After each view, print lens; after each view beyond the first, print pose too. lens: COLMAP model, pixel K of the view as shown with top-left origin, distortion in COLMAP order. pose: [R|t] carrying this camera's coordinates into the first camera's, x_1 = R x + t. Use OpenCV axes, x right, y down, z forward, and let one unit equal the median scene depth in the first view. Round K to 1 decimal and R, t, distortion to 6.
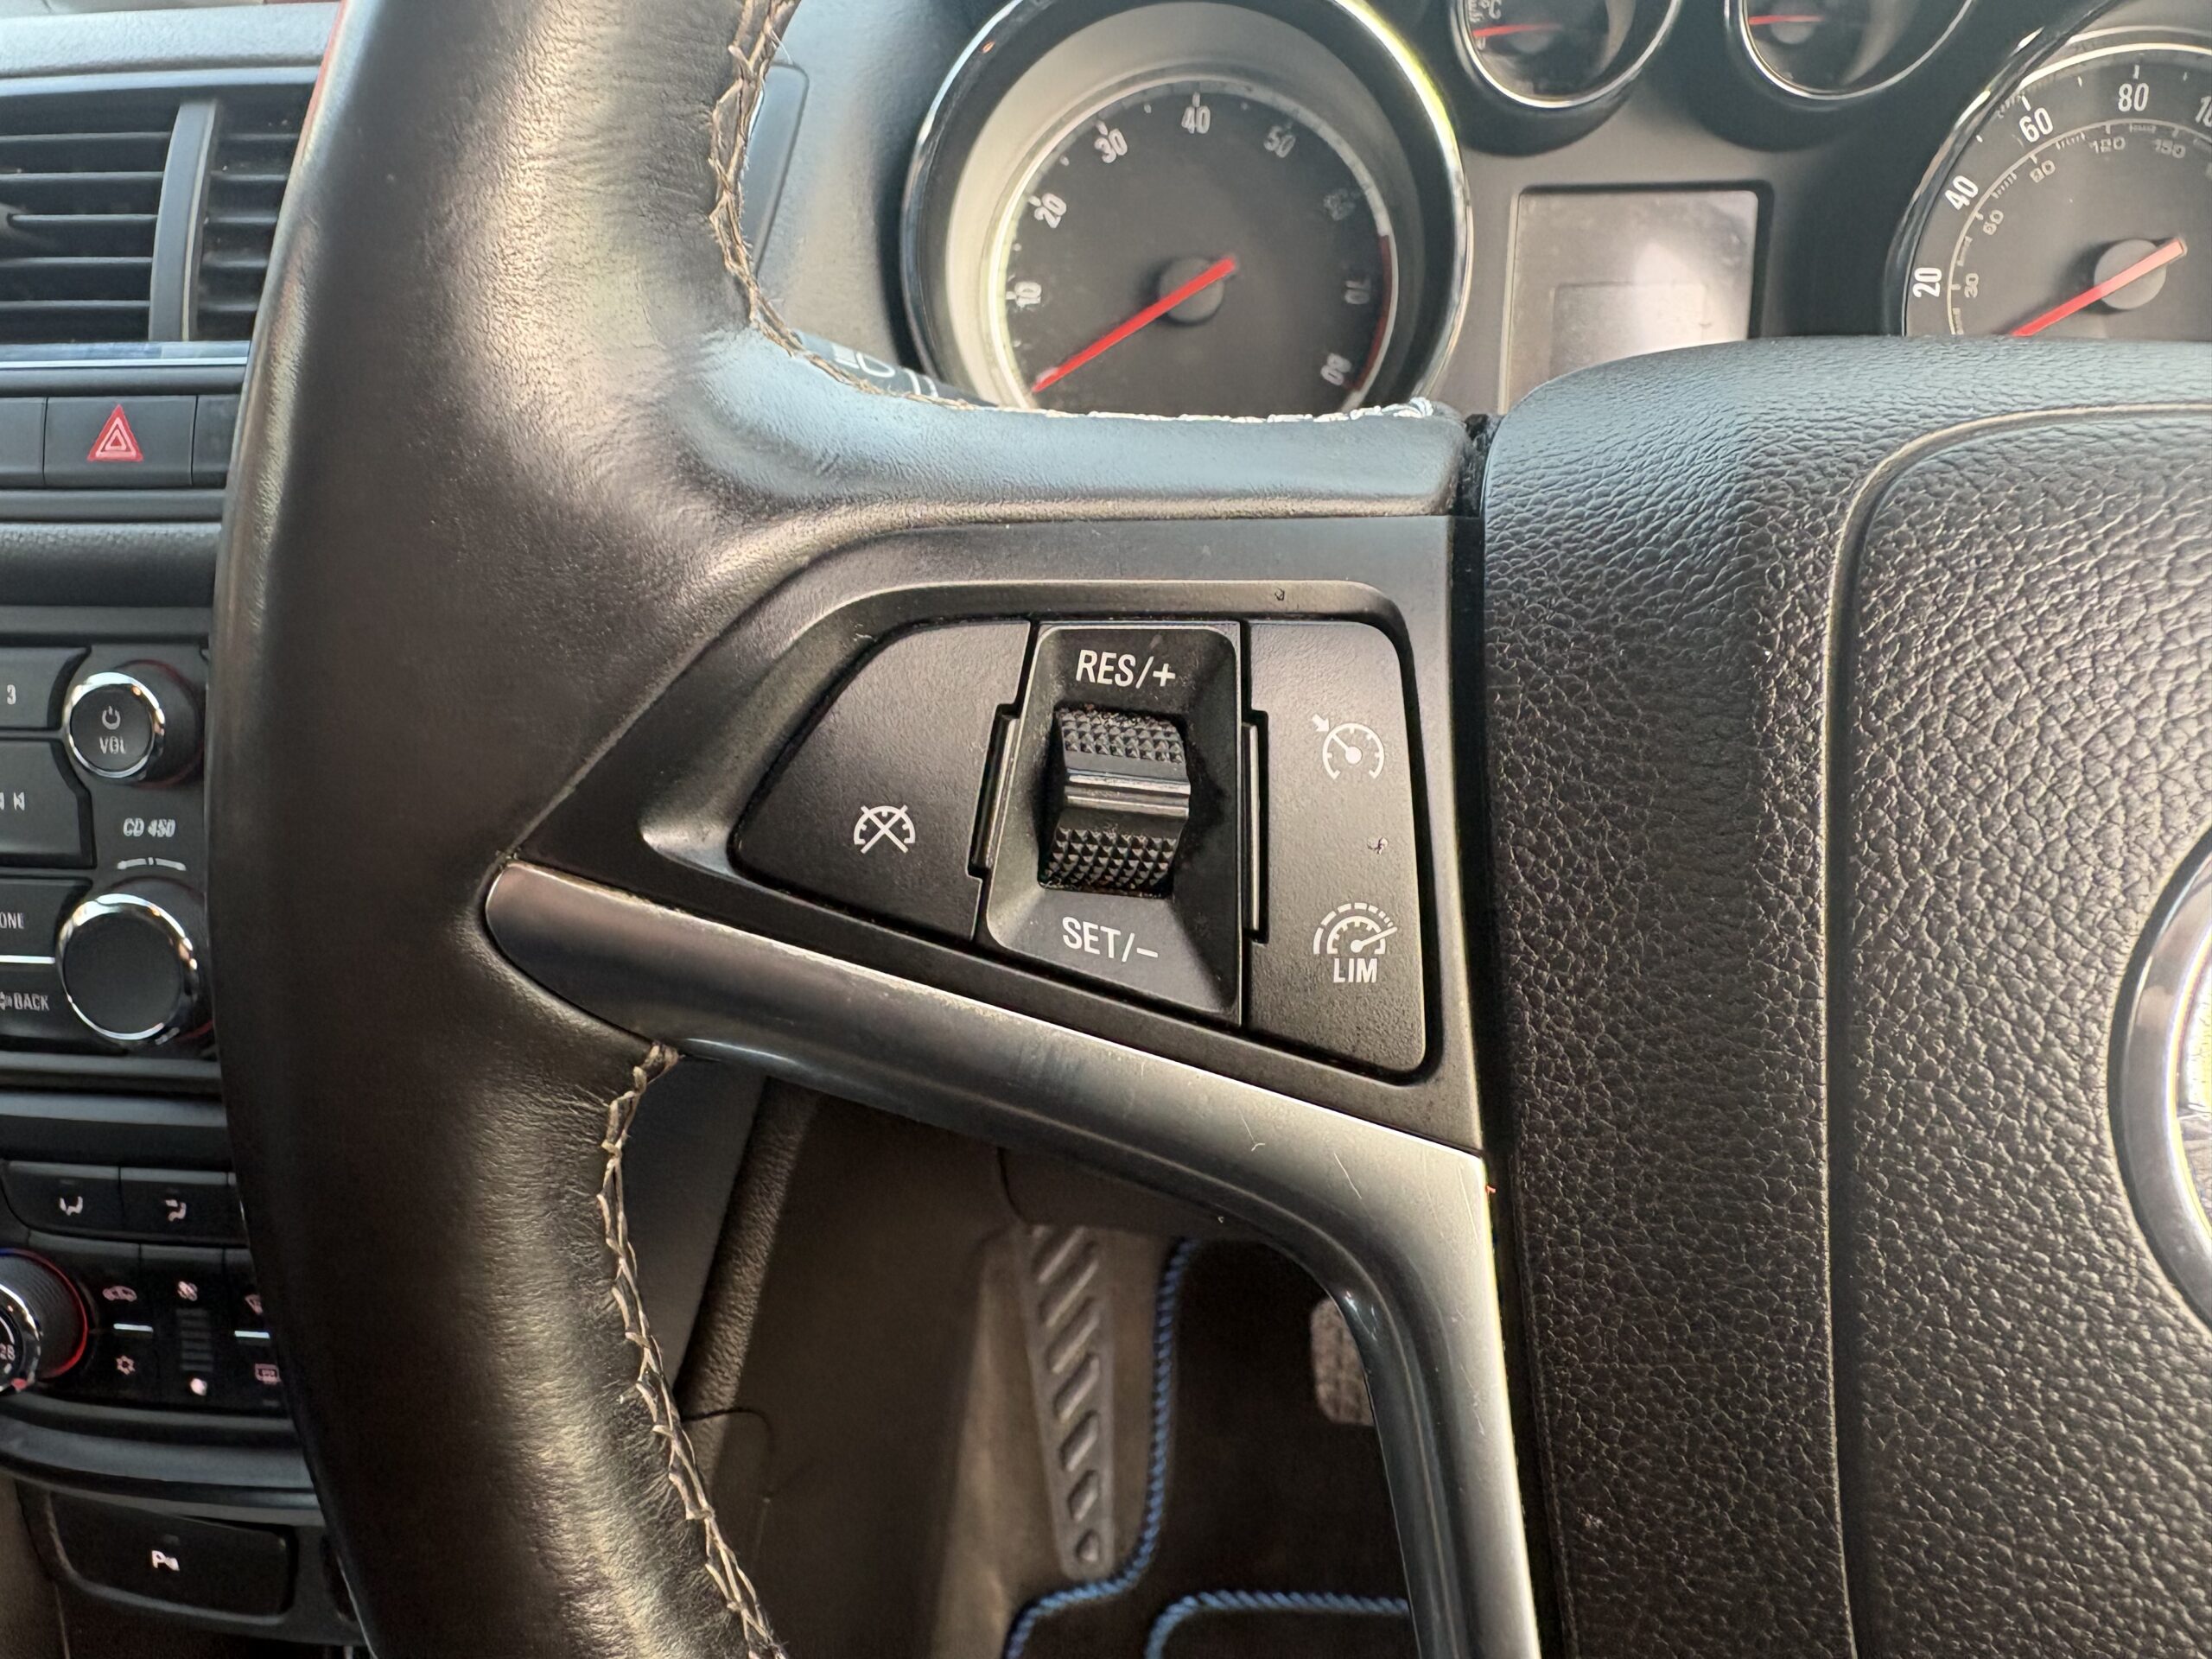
lens RADIAL K [[1700.8, 0, 968.0], [0, 1700.8, 833.2], [0, 0, 1]] dist [0.028976, -0.037150]
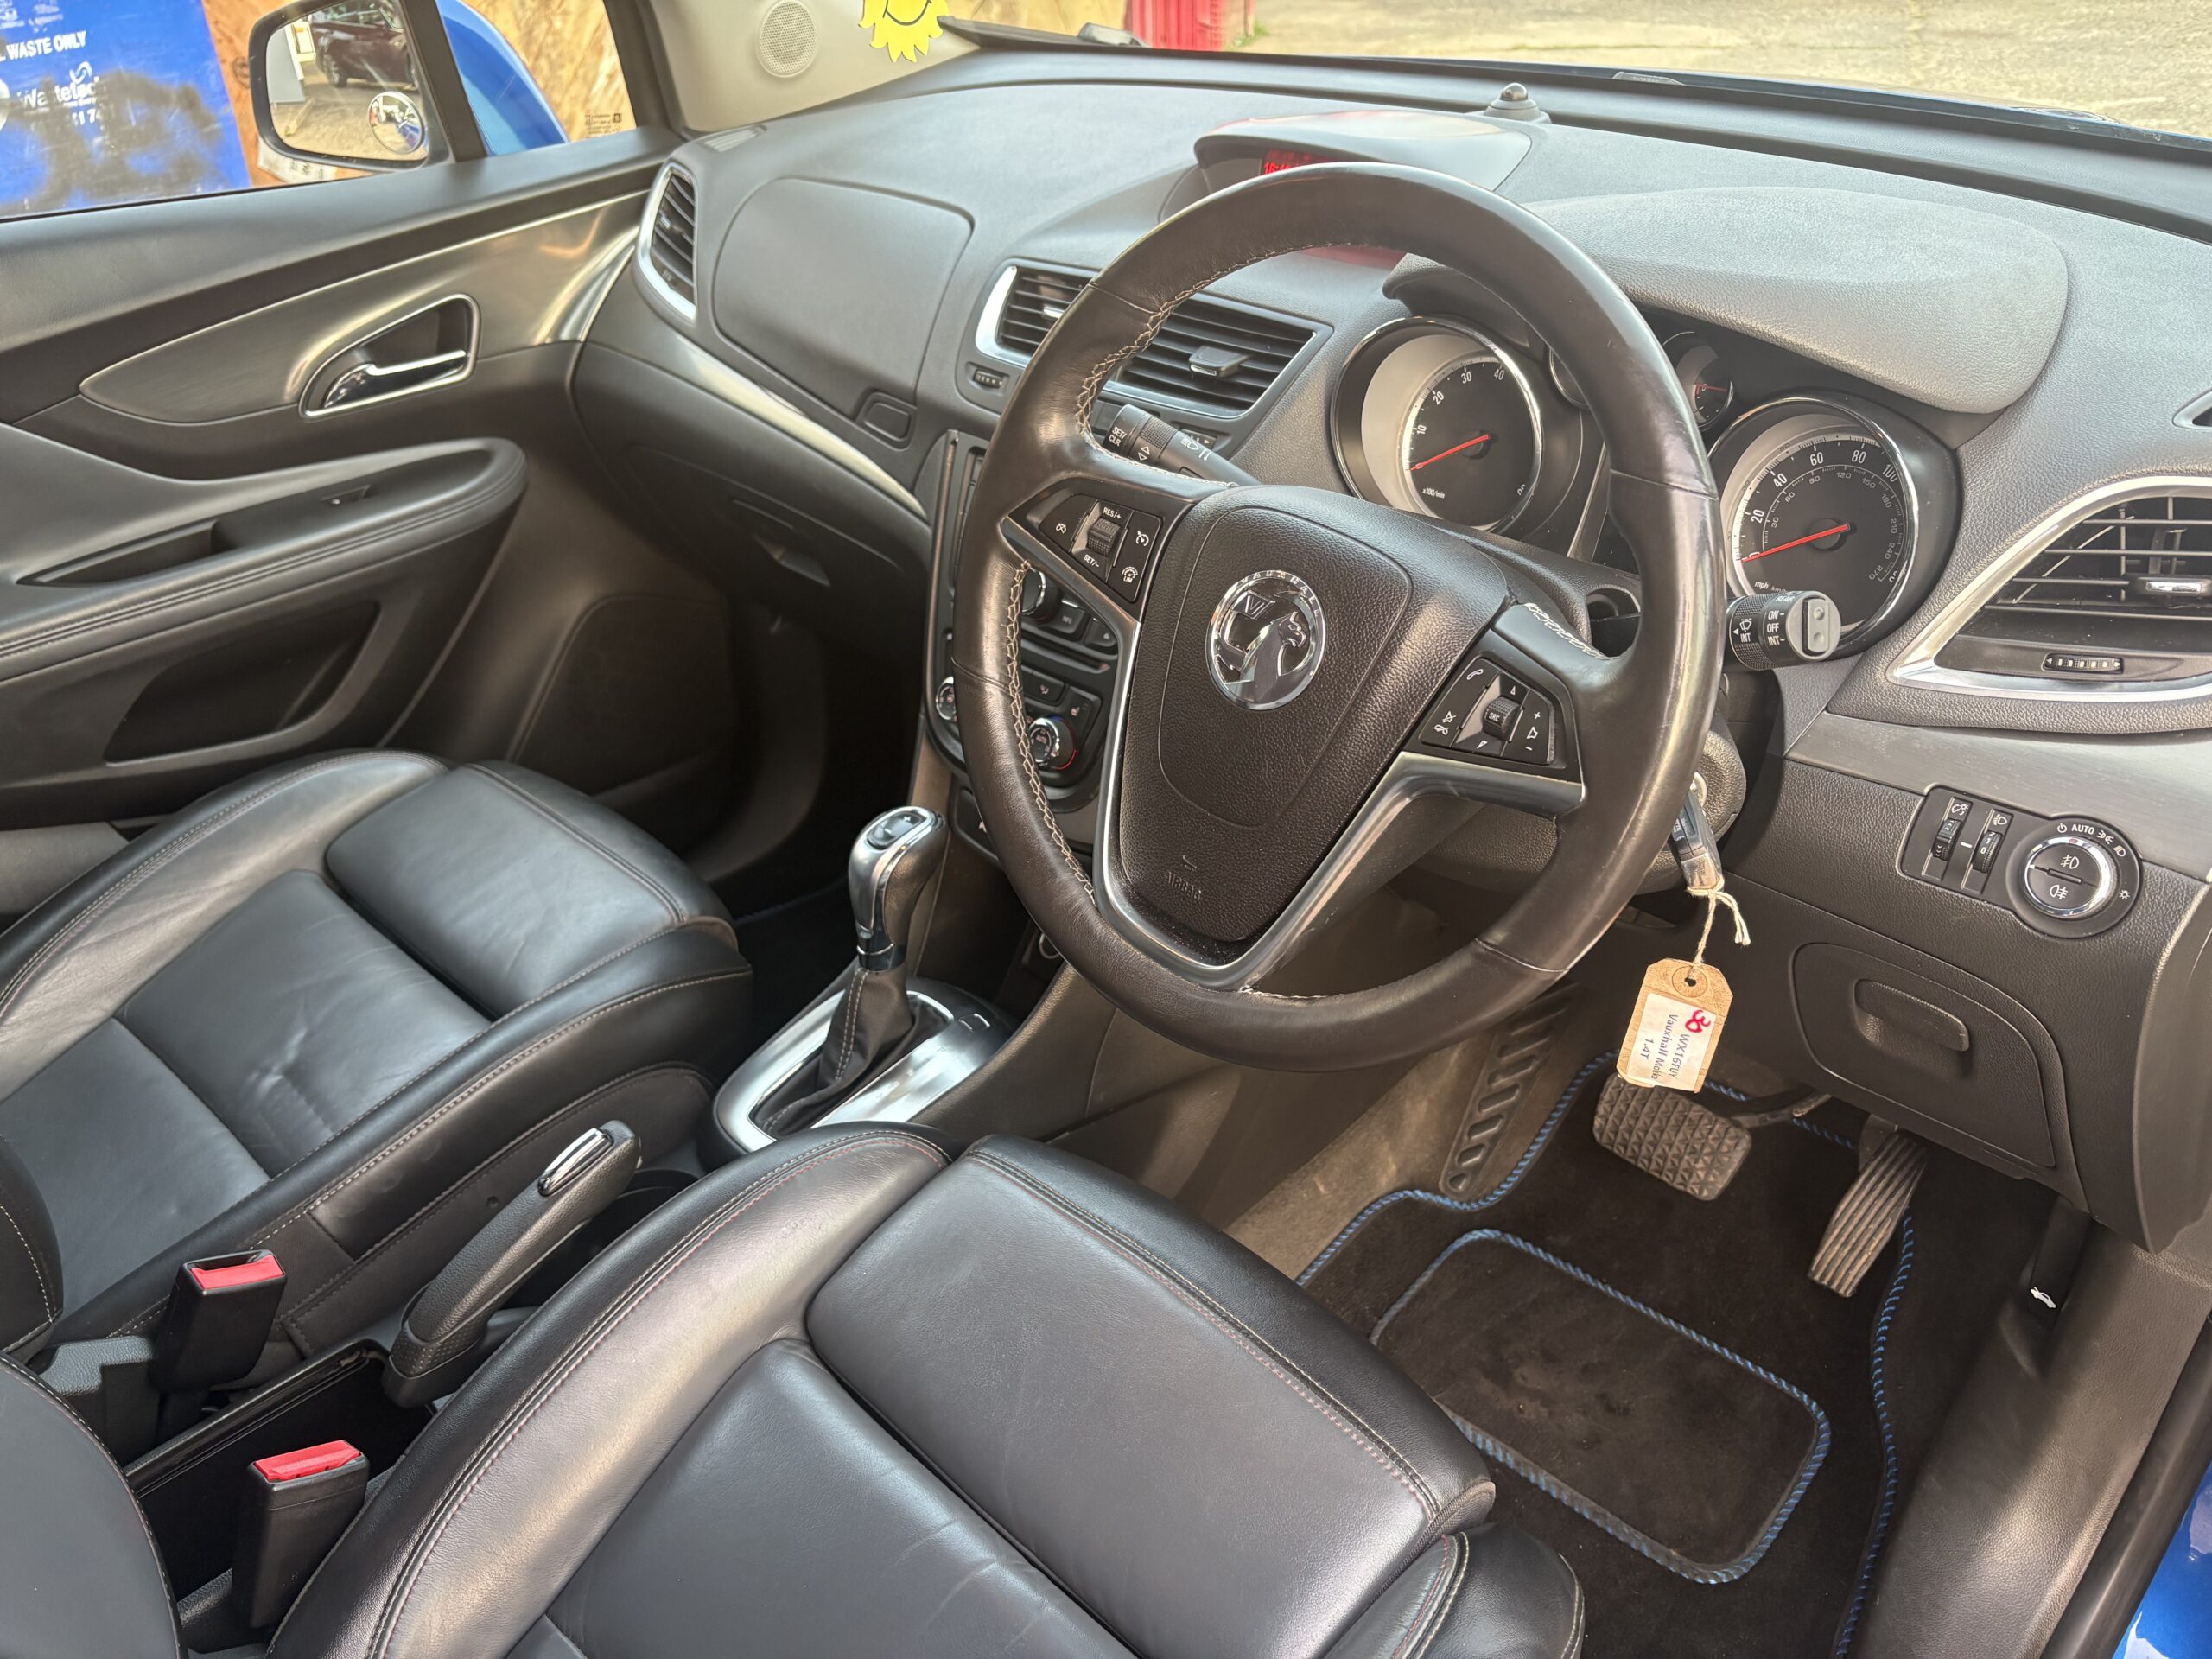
lens RADIAL K [[1700.8, 0, 1111.1], [0, 1700.8, 842.1], [0, 0, 1]] dist [0.028976, -0.037150]
pose [[0.788042, 0.345632, -0.509439, 1.200560], [-0.334317, 0.935133, 0.117298, 0.094016], [0.516935, 0.077878, 0.852475, -1.309108]]
